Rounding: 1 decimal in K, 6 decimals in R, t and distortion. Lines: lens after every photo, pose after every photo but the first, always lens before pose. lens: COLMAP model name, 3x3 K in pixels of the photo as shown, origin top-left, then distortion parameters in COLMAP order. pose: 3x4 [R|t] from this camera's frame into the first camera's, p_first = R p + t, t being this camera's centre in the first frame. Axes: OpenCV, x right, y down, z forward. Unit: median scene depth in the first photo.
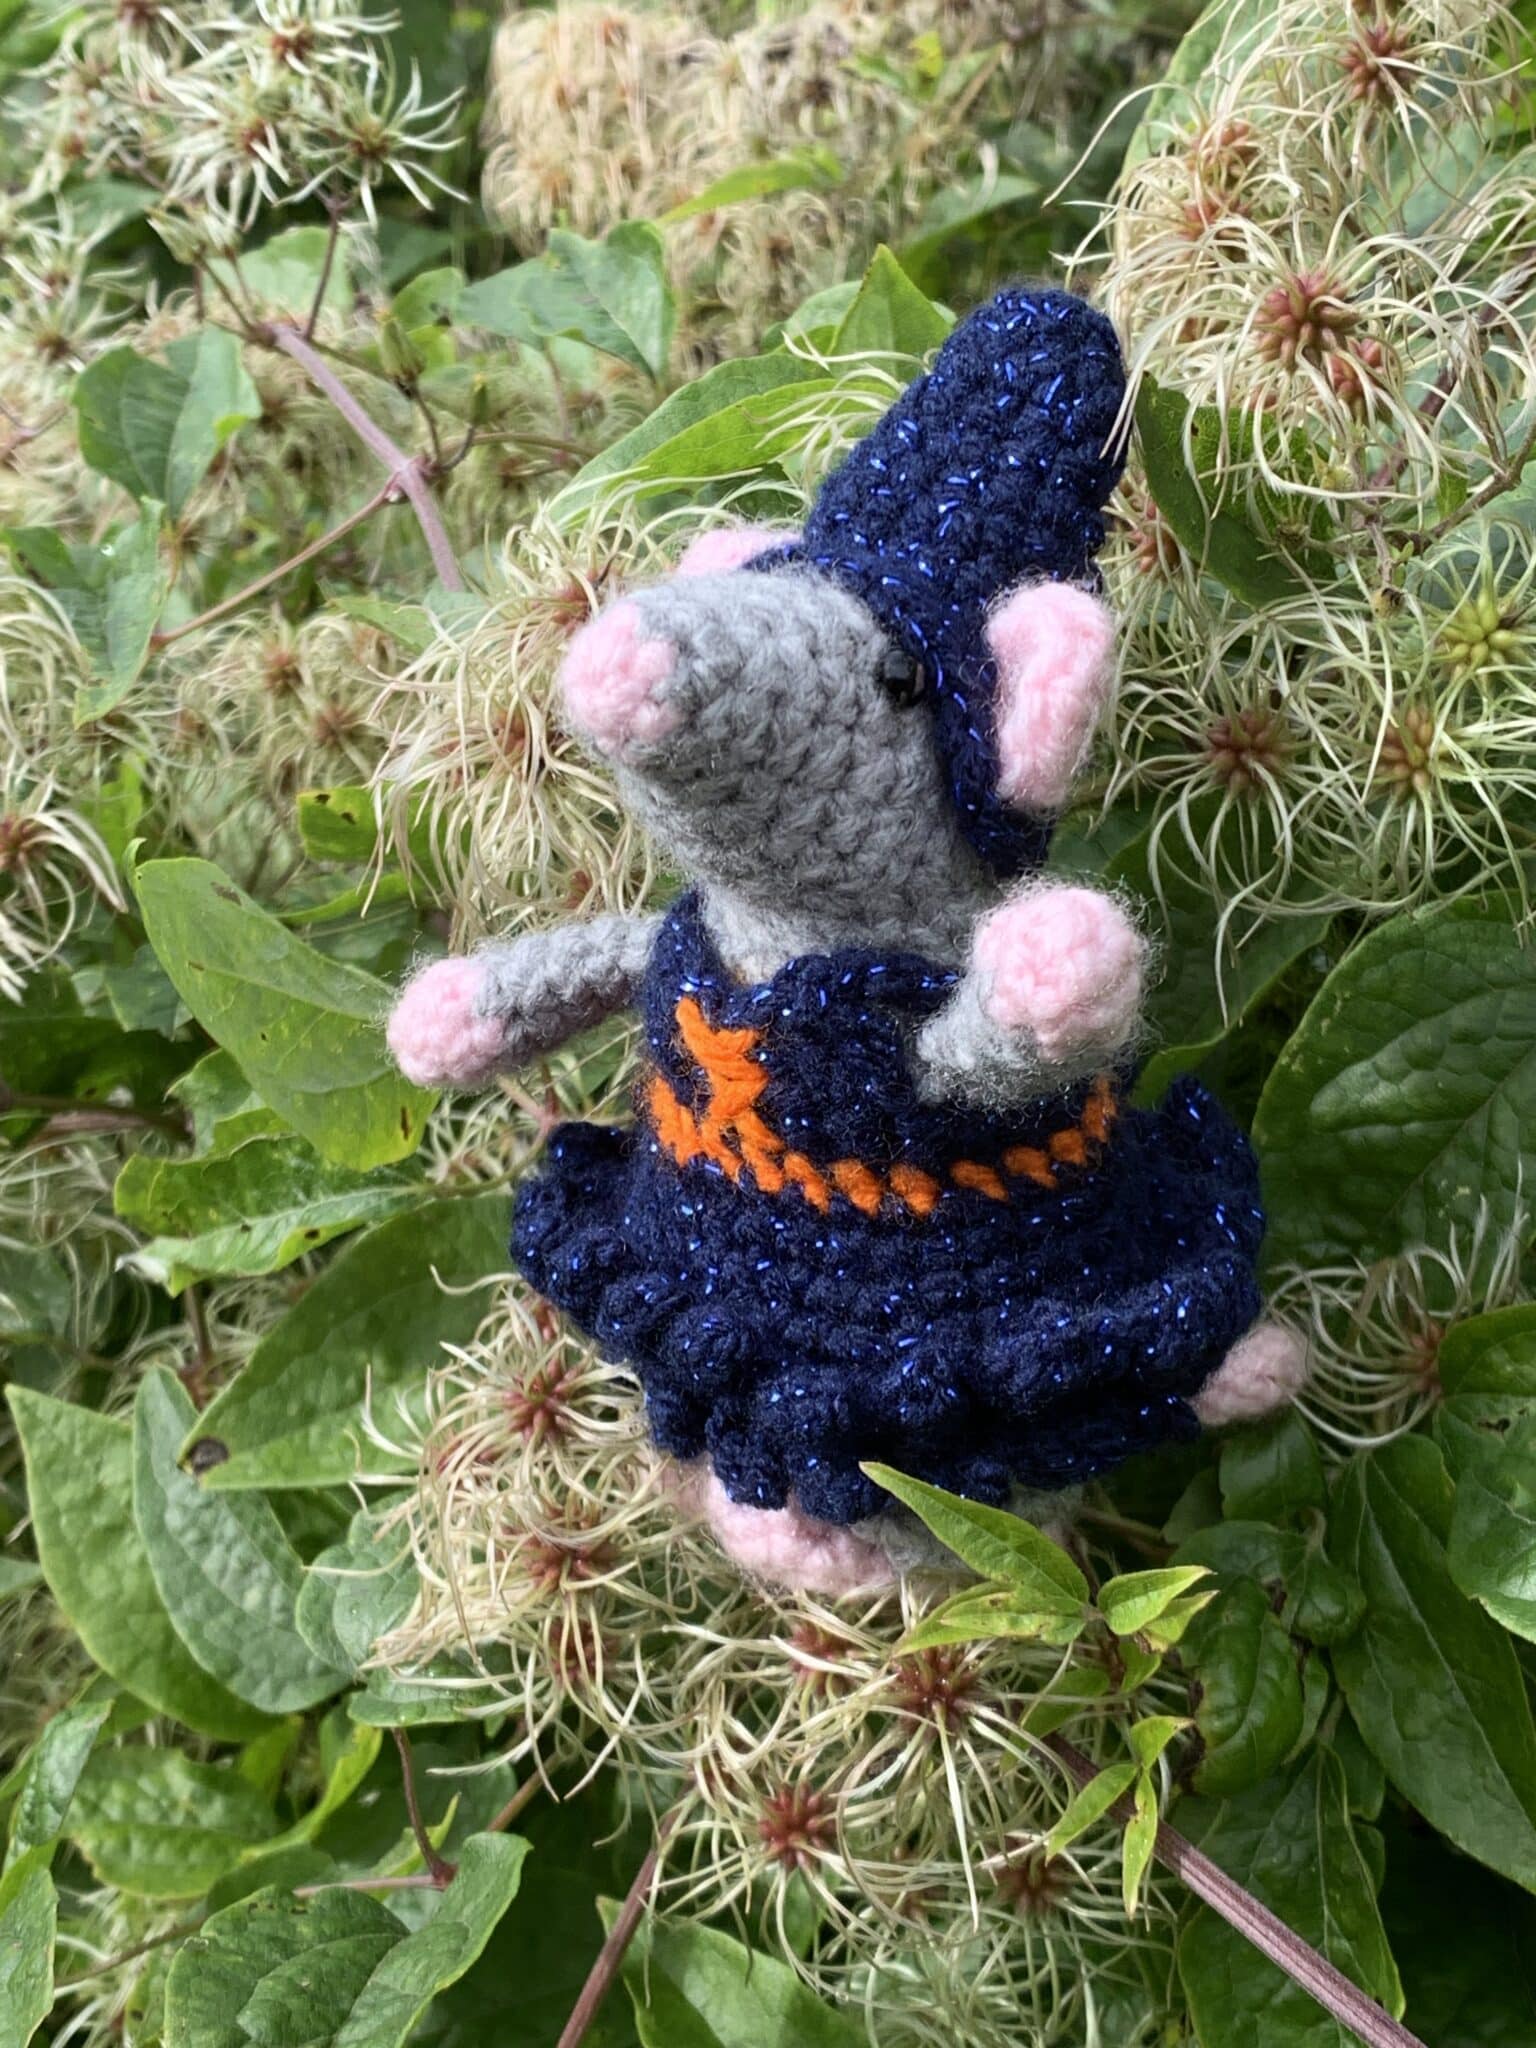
lens RADIAL K [[3011.0, 0, 686.7], [0, 3011.0, 1024.0], [0, 0, 1]] dist [-0.038440, -0.081388]
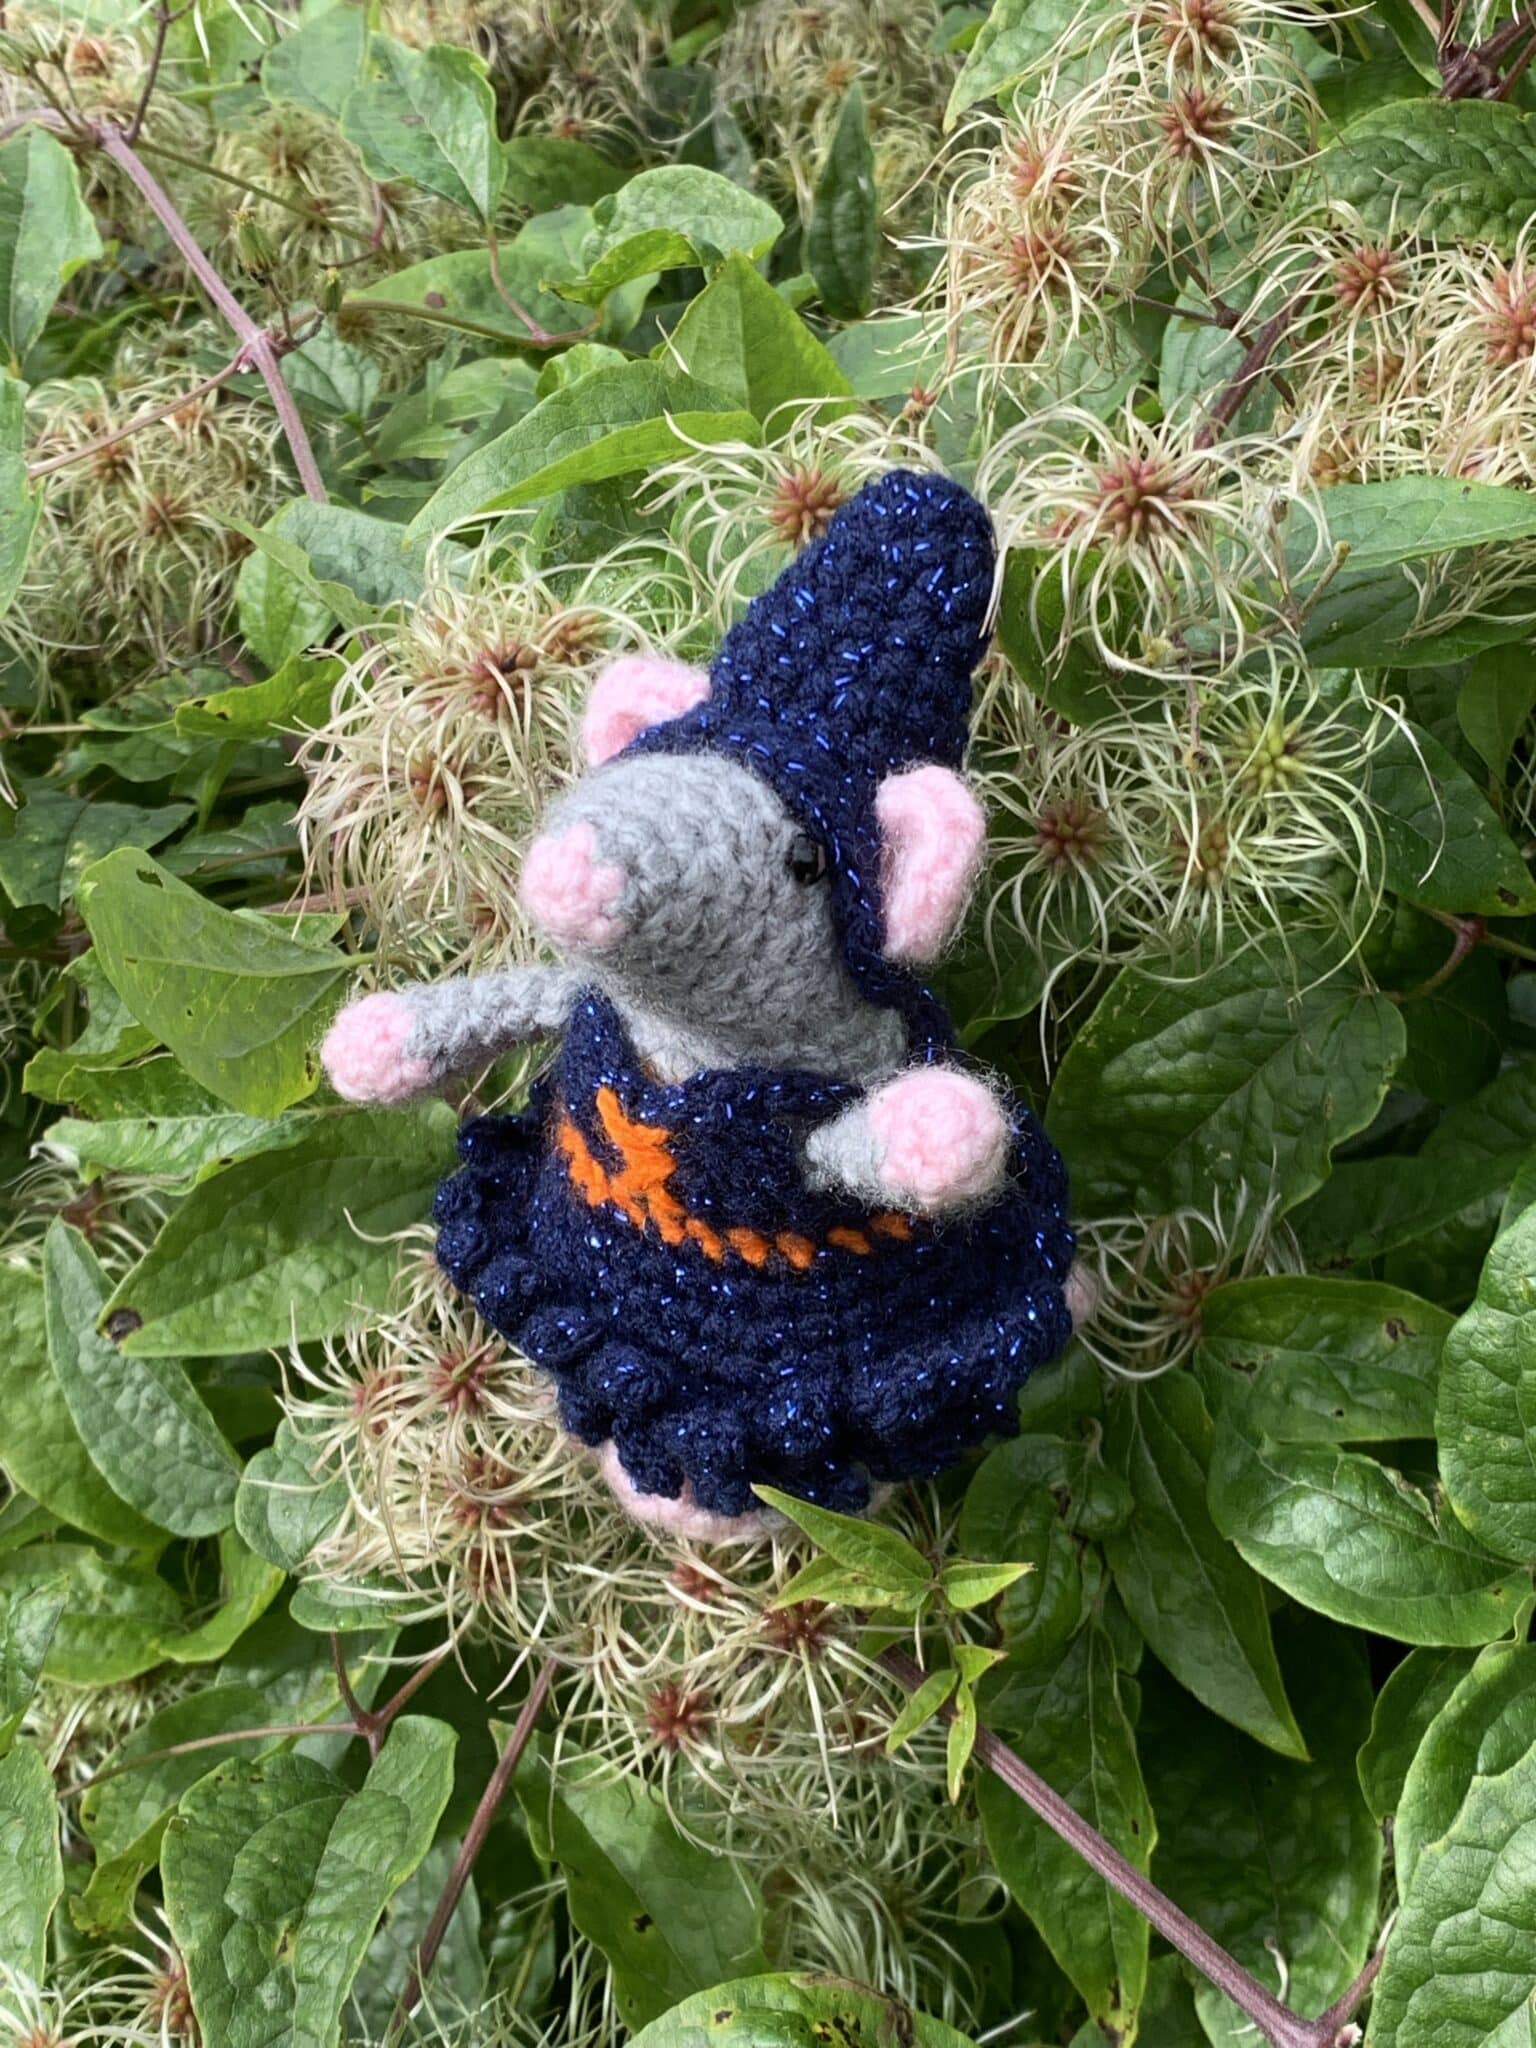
lens RADIAL K [[2961.0, 0, 768.0], [0, 2961.0, 1024.0], [0, 0, 1]] dist [-0.045719, 0.019302]
pose [[0.990644, -0.005103, 0.136376, -0.091472], [-0.023113, 0.978590, 0.204517, -0.261689], [-0.134500, -0.205756, 0.969317, -0.115922]]
